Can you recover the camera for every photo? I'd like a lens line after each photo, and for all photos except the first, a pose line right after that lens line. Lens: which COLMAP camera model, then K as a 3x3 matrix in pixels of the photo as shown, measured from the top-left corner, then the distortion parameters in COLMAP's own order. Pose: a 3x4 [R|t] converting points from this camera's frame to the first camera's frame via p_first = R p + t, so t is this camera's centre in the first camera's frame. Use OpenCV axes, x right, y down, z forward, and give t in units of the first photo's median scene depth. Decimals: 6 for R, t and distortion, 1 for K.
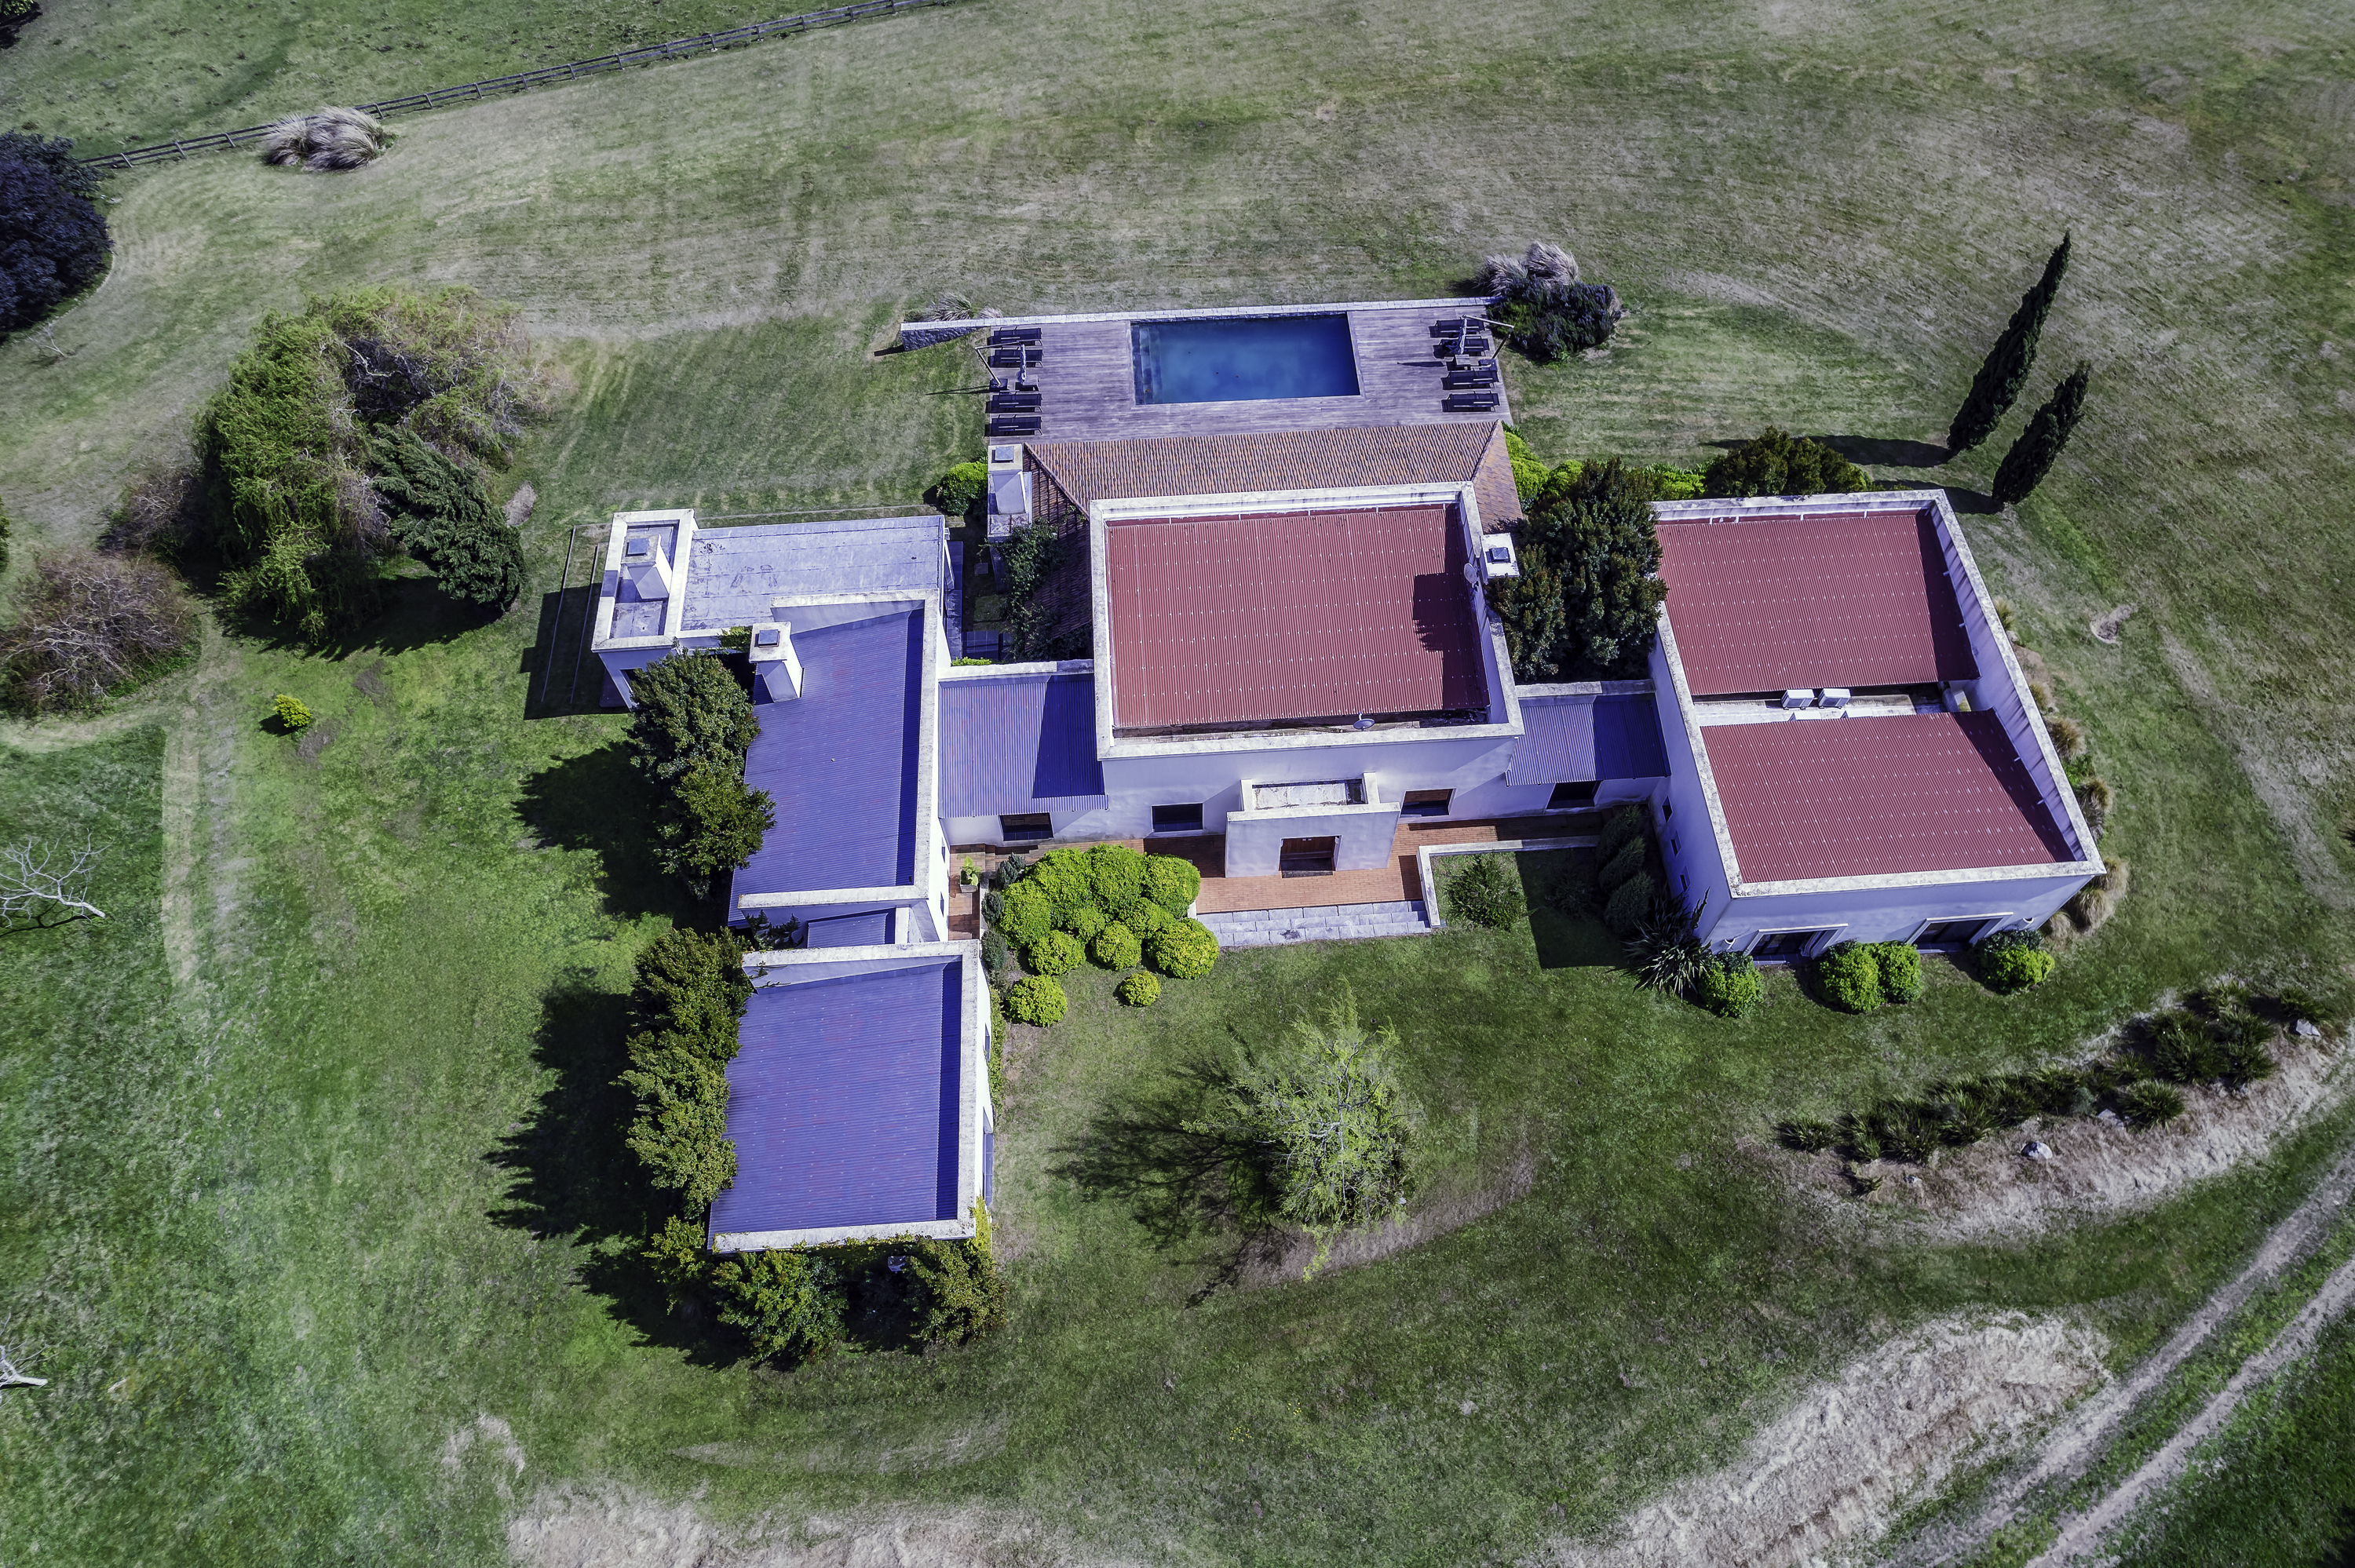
lens RADIAL K [[1508.3, 0, 1177.5], [0, 1508.3, 784.0], [0, 0, 1]] dist [-0.078160, 0.065796]
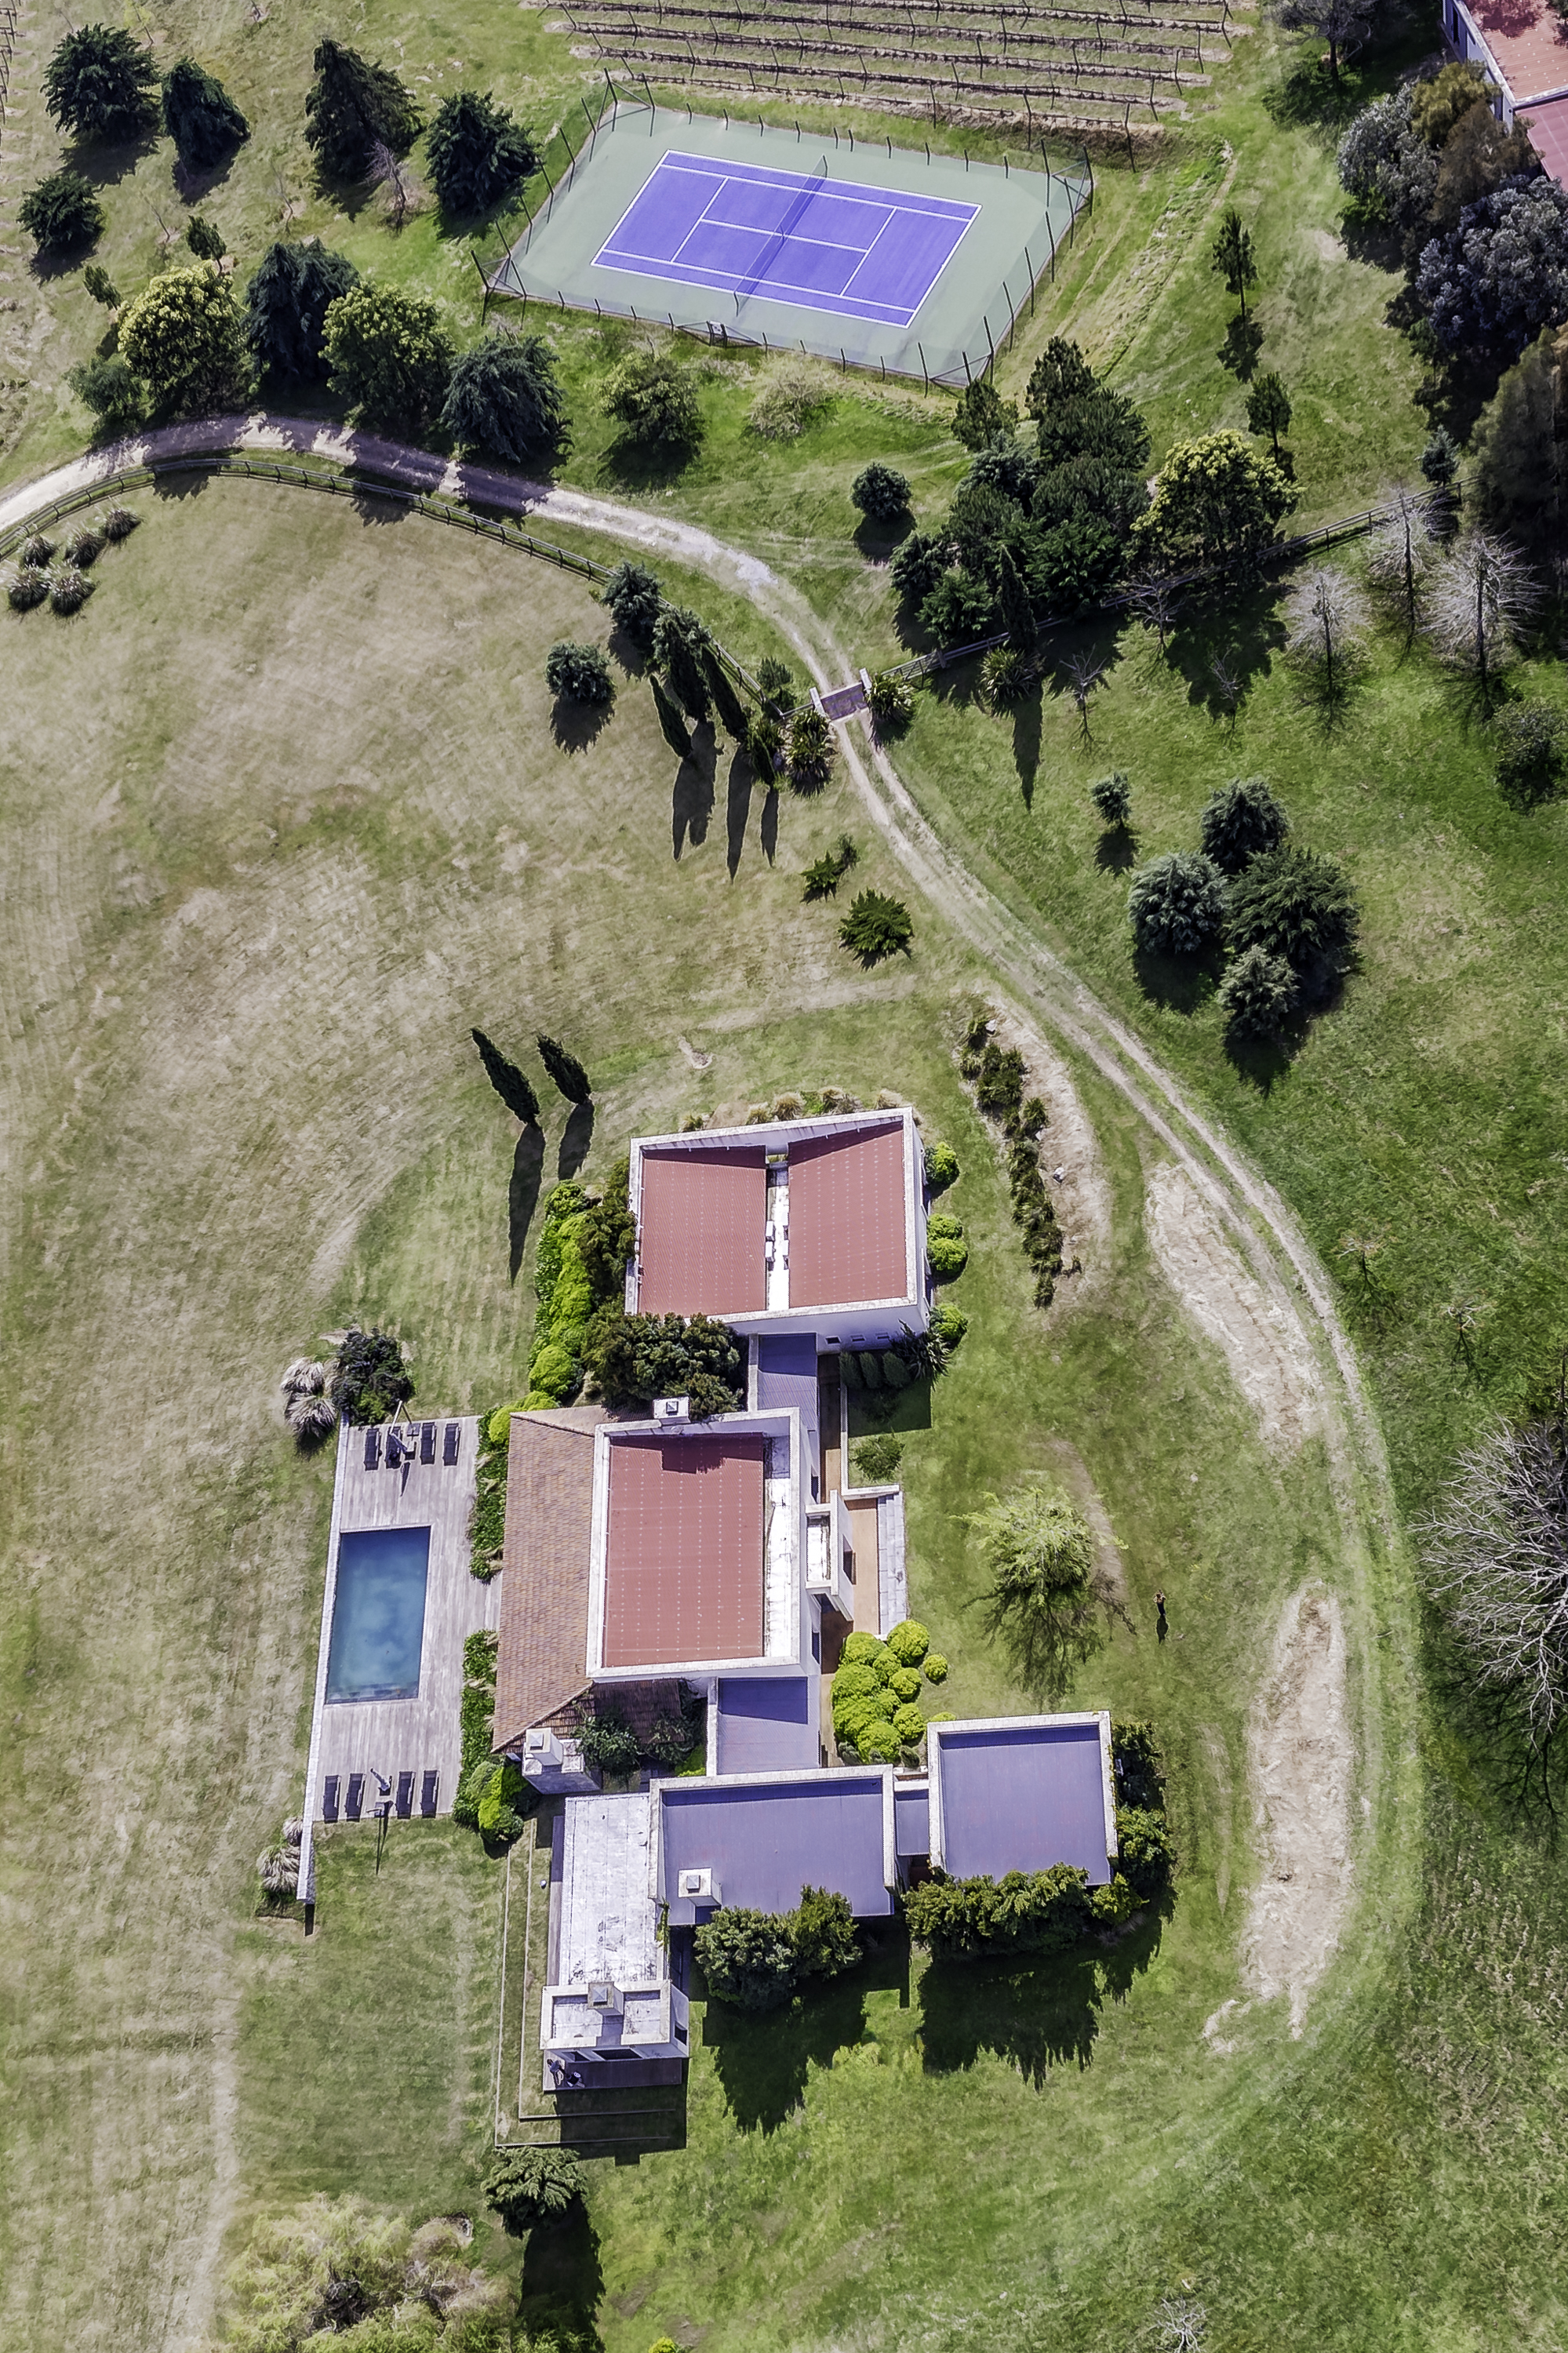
lens RADIAL K [[2723.3, 0, 784.0], [0, 2723.3, 1176.5], [0, 0, 1]] dist [-0.007323, -0.175369]
pose [[0.064921, -0.872660, 0.483993, -0.932148], [0.949264, 0.203564, 0.239705, -0.771002], [-0.307705, 0.443875, 0.841601, -1.502362]]
